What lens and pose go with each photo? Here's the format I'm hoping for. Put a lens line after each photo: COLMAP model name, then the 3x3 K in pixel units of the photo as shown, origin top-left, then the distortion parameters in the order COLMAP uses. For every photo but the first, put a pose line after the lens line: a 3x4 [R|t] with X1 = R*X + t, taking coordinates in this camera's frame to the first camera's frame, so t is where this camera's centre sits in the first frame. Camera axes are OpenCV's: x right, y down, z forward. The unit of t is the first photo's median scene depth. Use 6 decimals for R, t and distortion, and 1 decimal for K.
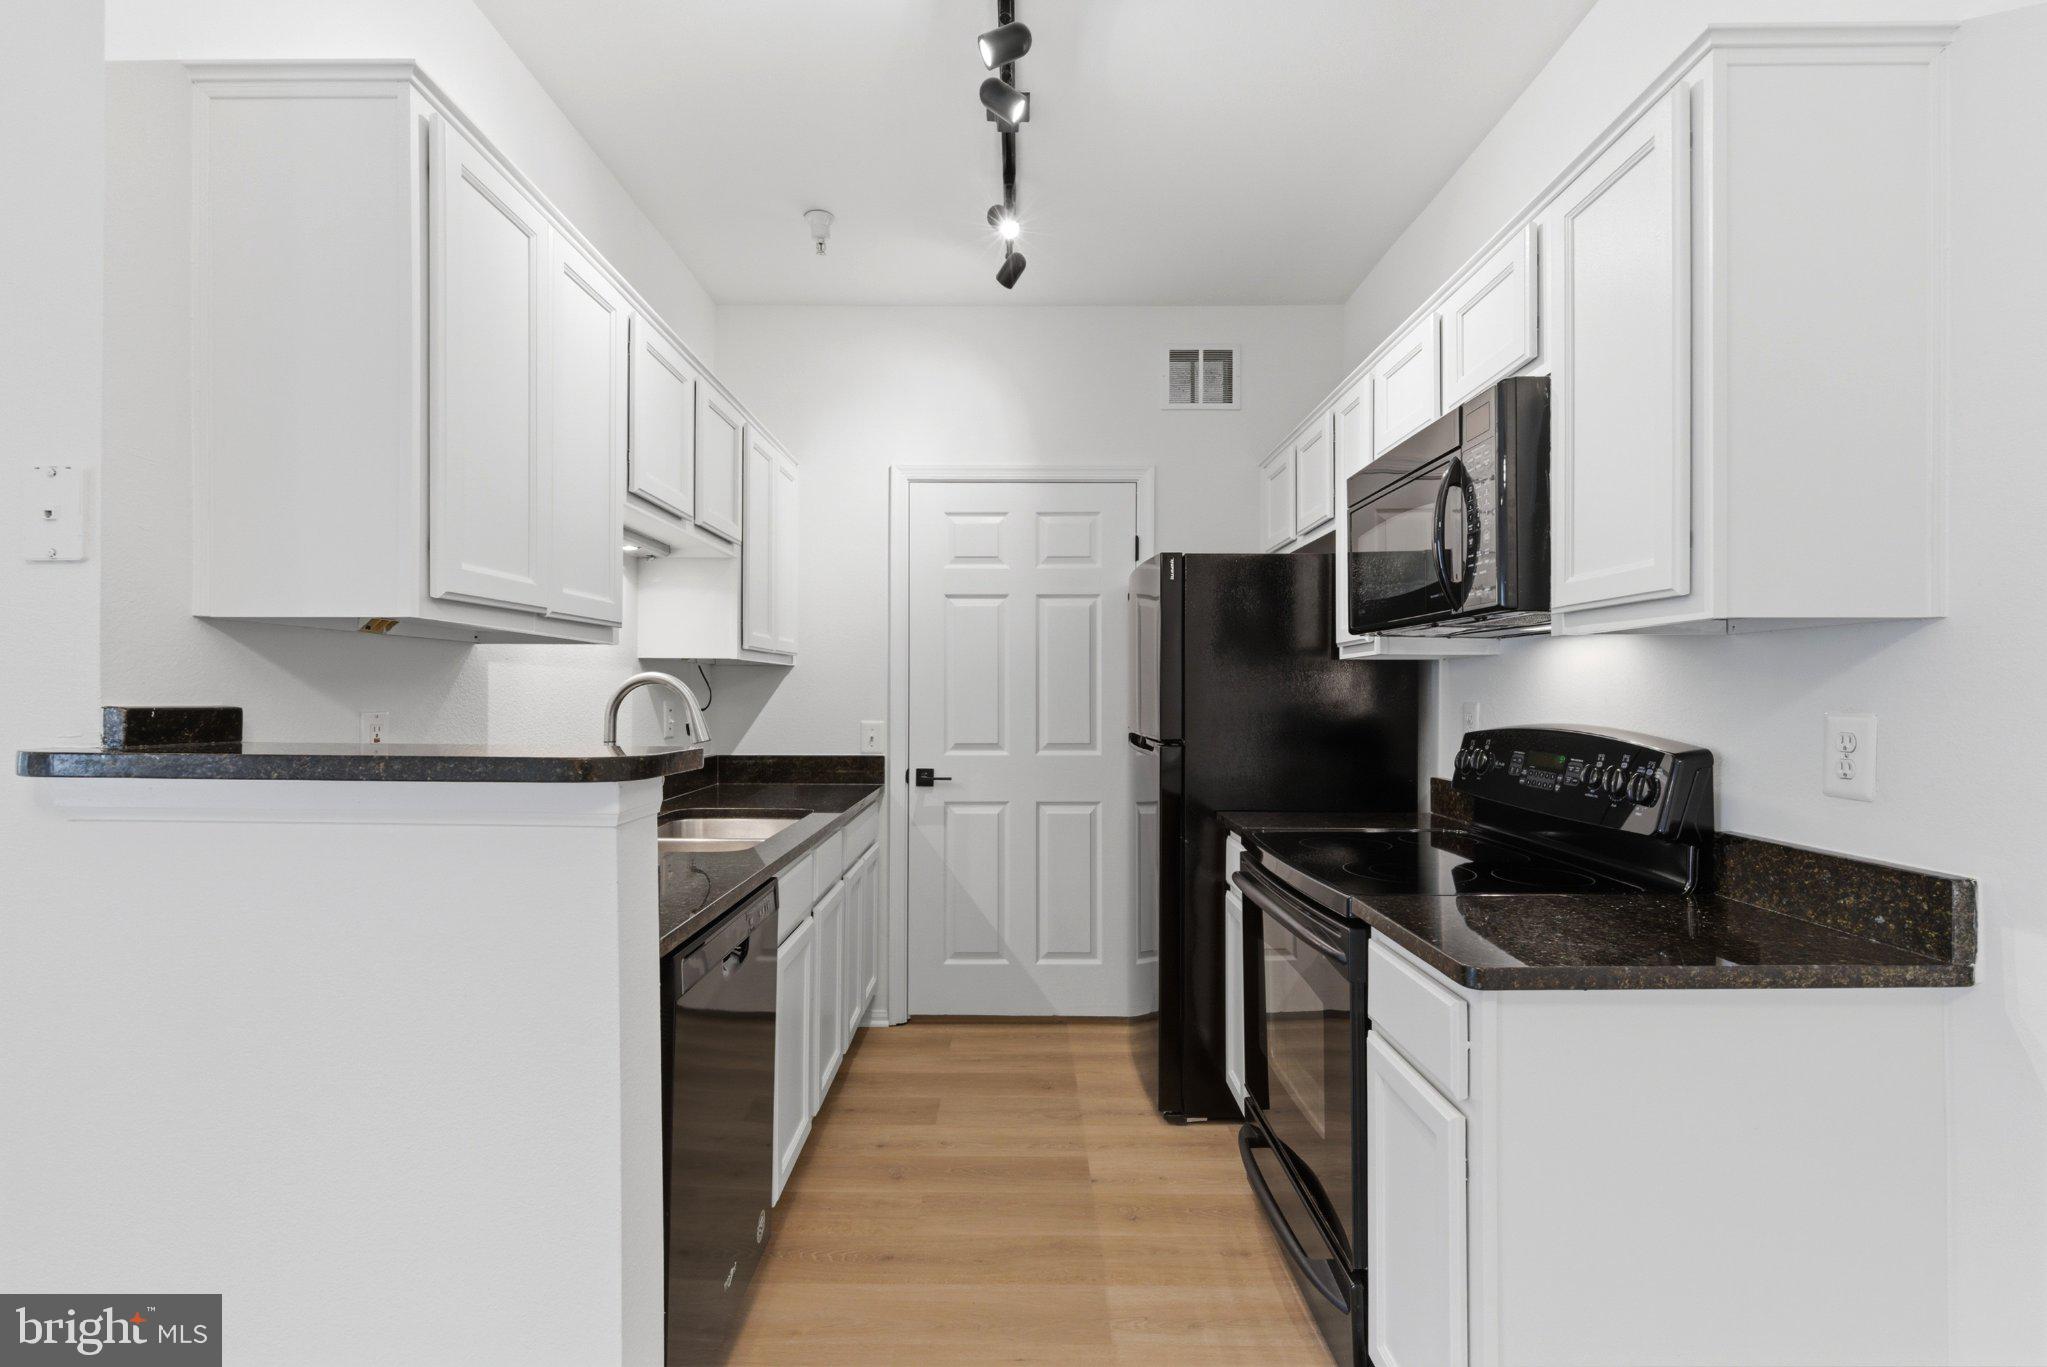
lens RADIAL K [[938.5, 0, 1020.7], [0, 938.5, 692.0], [0, 0, 1]] dist [0.007375, -0.002200]
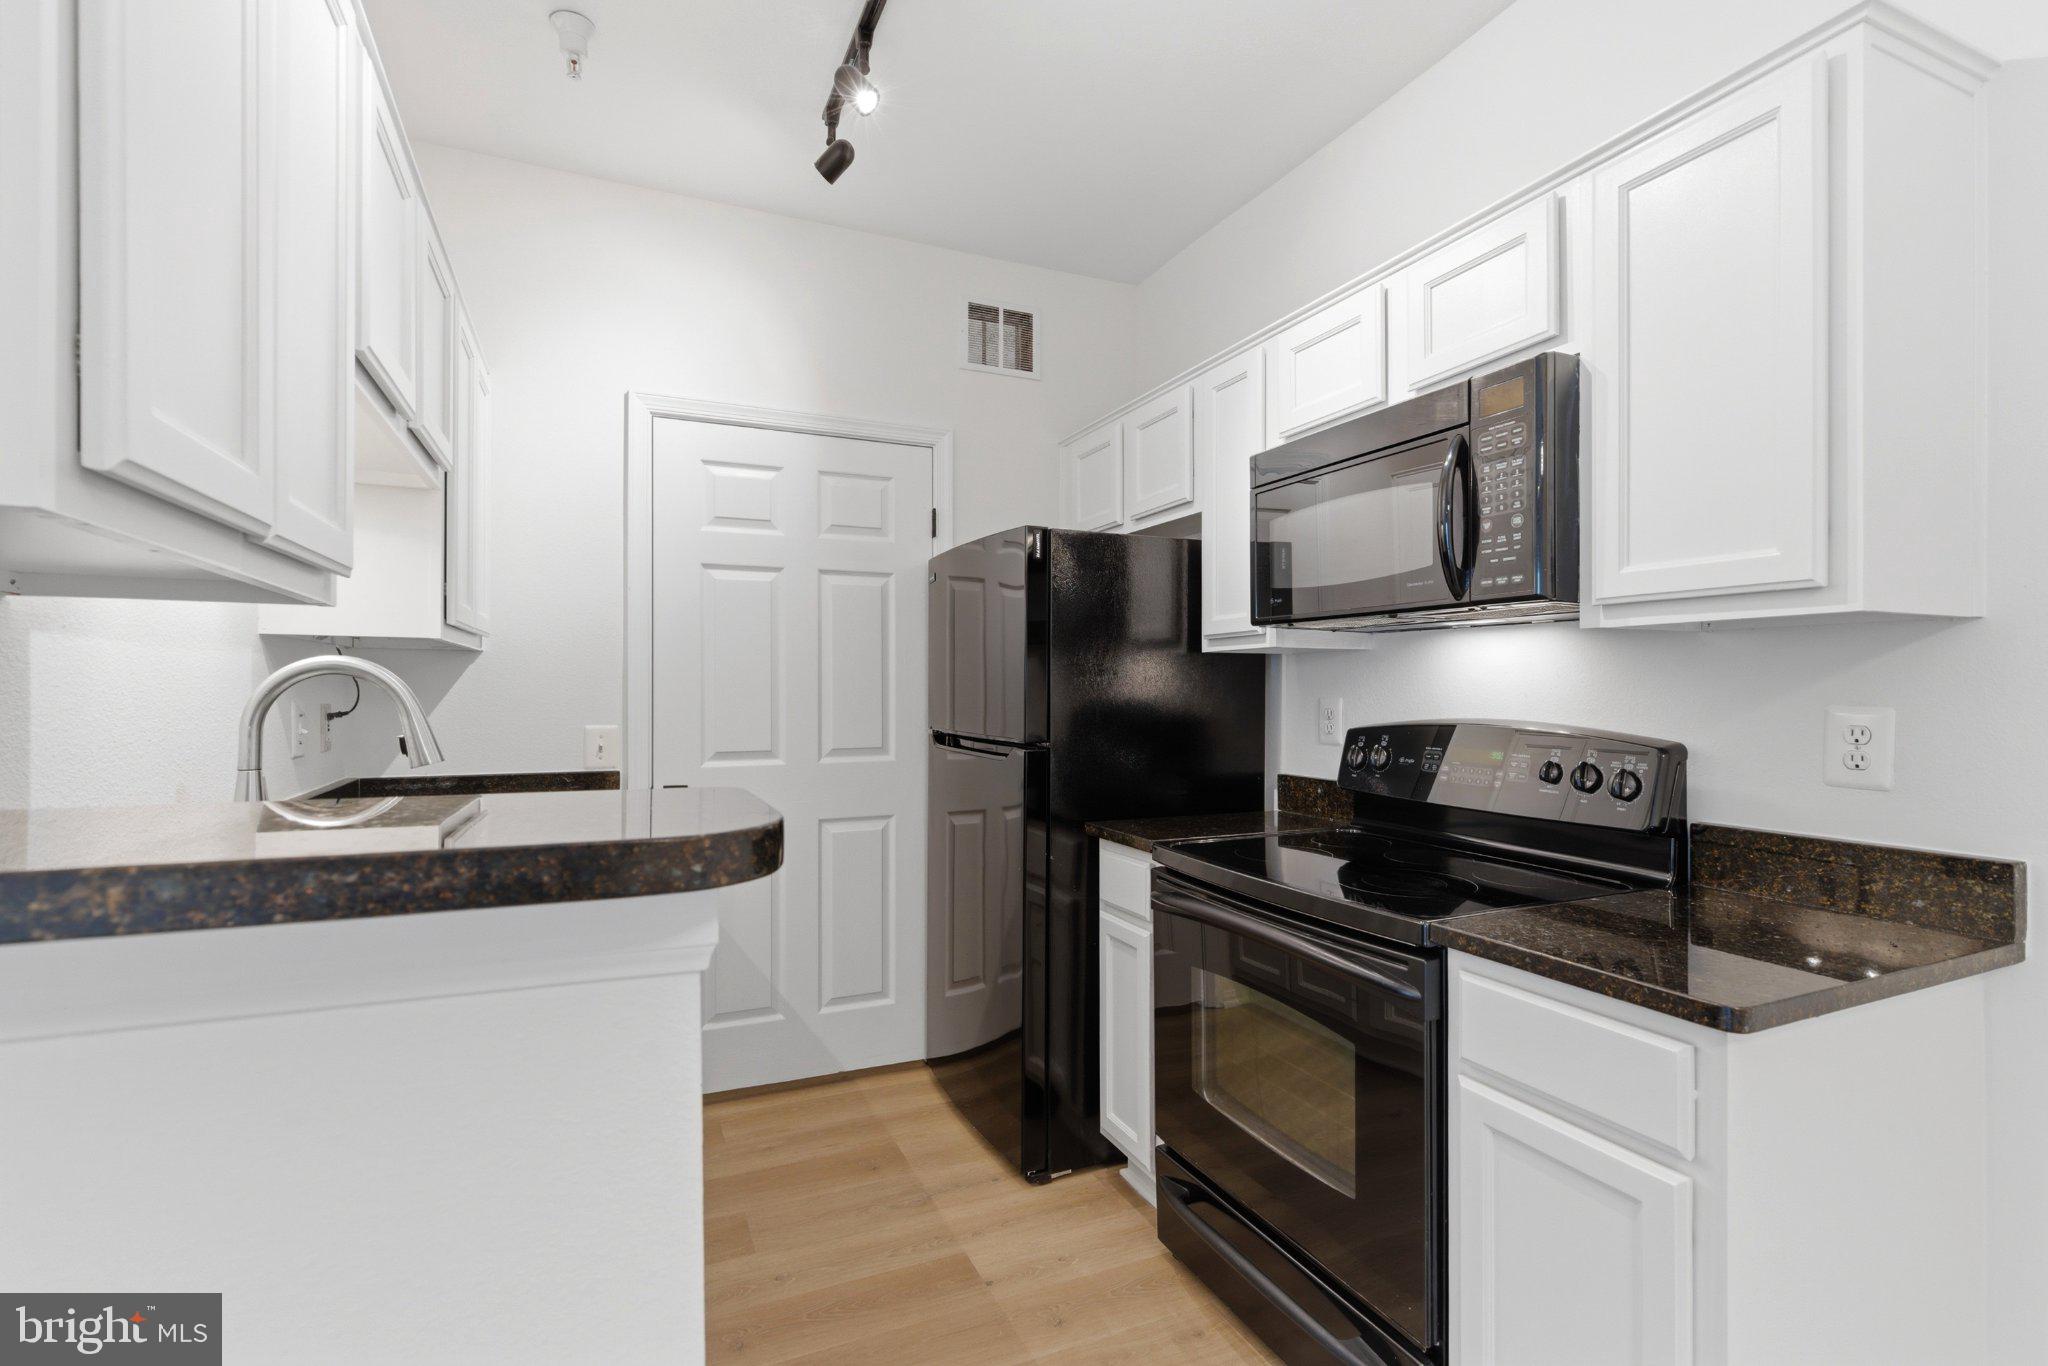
lens RADIAL K [[939.0, 0, 1023.3], [0, 939.0, 690.5], [0, 0, 1]] dist [0.007375, -0.002200]
pose [[0.912190, -0.001517, 0.409764, -0.201717], [0.000068, 0.999994, 0.003550, 0.000003], [-0.409767, -0.003210, 0.912185, 0.210298]]
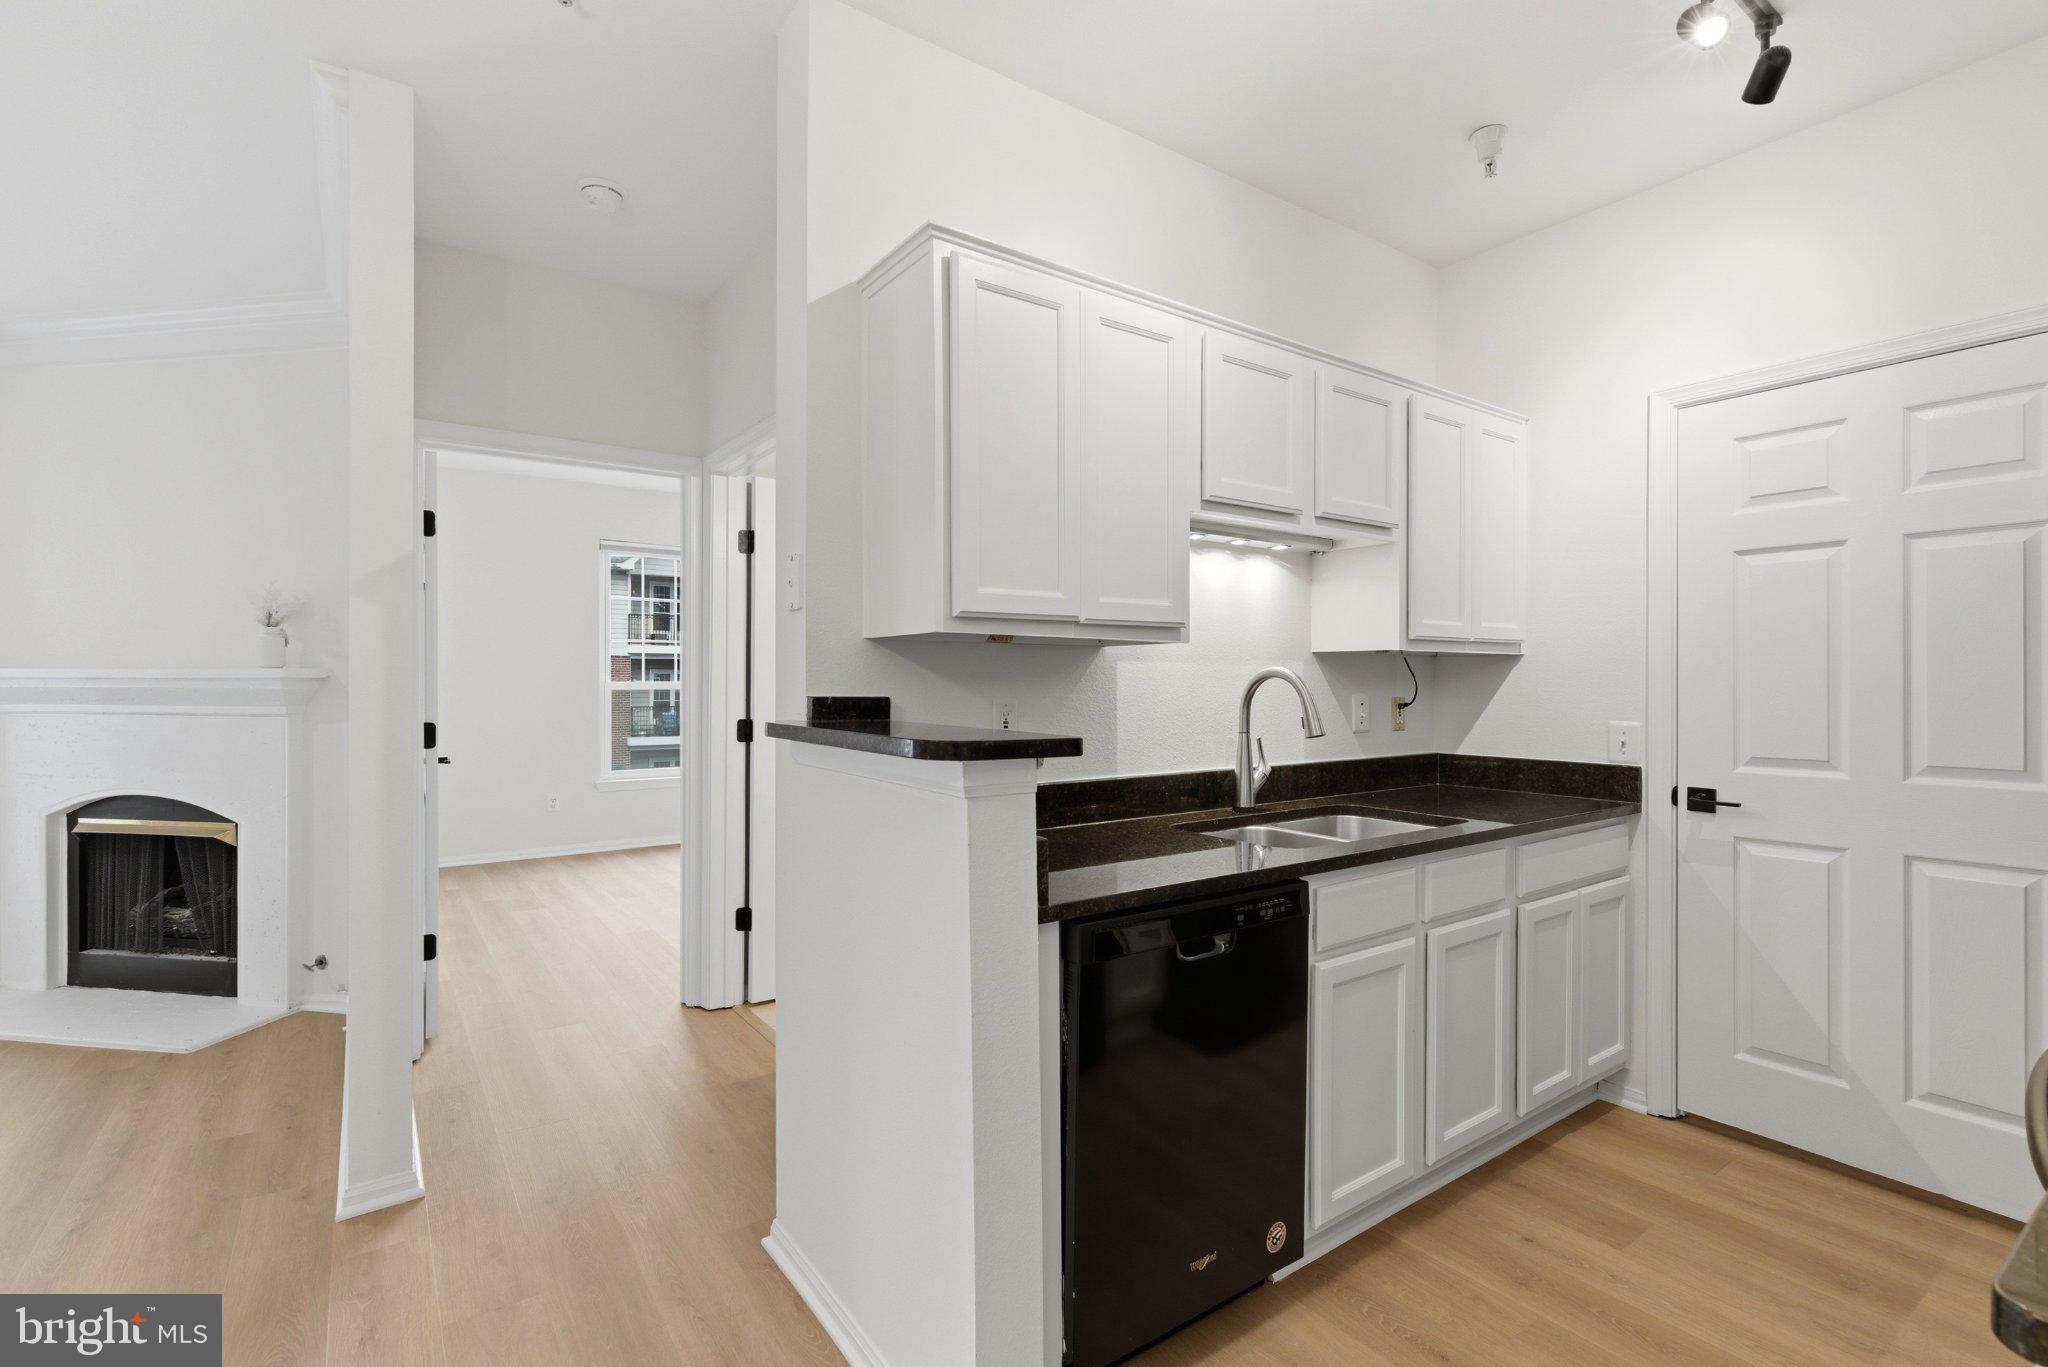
lens RADIAL K [[939.0, 0, 1008.8], [0, 939.0, 686.3], [0, 0, 1]] dist [0.007375, -0.002200]
pose [[0.574468, 0.000054, -0.818527, 0.247828], [0.001898, 0.999997, 0.001398, -0.001697], [0.818525, -0.002356, 0.574466, 0.149373]]
